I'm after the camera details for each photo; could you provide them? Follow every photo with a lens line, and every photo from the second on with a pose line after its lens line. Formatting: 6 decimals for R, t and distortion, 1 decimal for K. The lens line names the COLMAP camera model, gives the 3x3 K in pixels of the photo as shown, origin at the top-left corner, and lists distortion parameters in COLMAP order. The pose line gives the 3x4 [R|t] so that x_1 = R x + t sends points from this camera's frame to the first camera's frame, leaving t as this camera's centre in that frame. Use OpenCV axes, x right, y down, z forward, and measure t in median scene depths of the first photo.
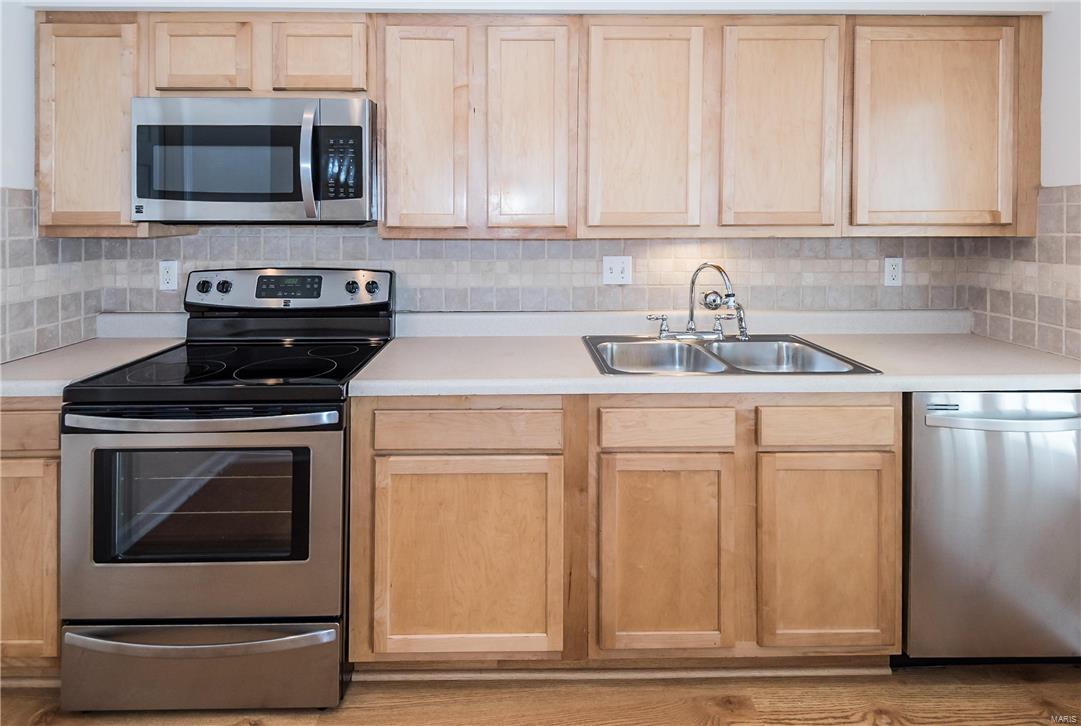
lens RADIAL K [[575.7, 0, 525.0], [0, 575.7, 215.7], [0, 0, 1]] dist [0.022638, -0.001031]
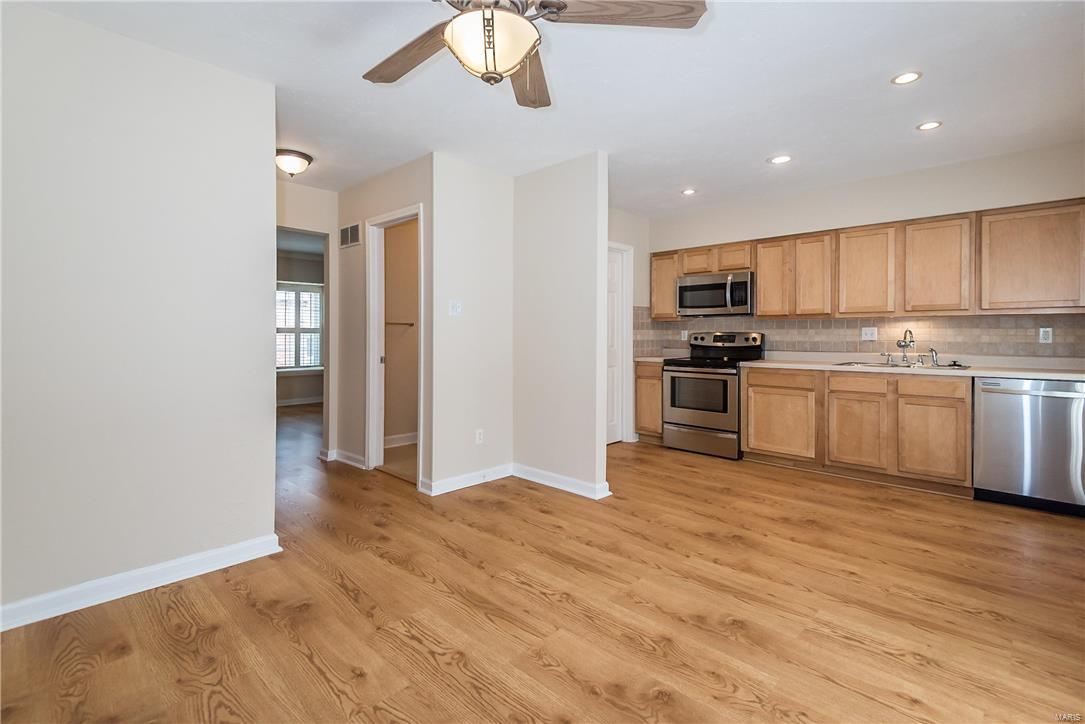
lens RADIAL K [[504.1, 0, 534.4], [0, 504.1, 345.2], [0, 0, 1]] dist [0.018479, -0.013424]
pose [[0.709835, 0.016301, -0.704179, 0.723356], [0.006117, 0.999552, 0.029304, 0.084744], [0.704341, -0.025108, 0.709417, -1.509634]]
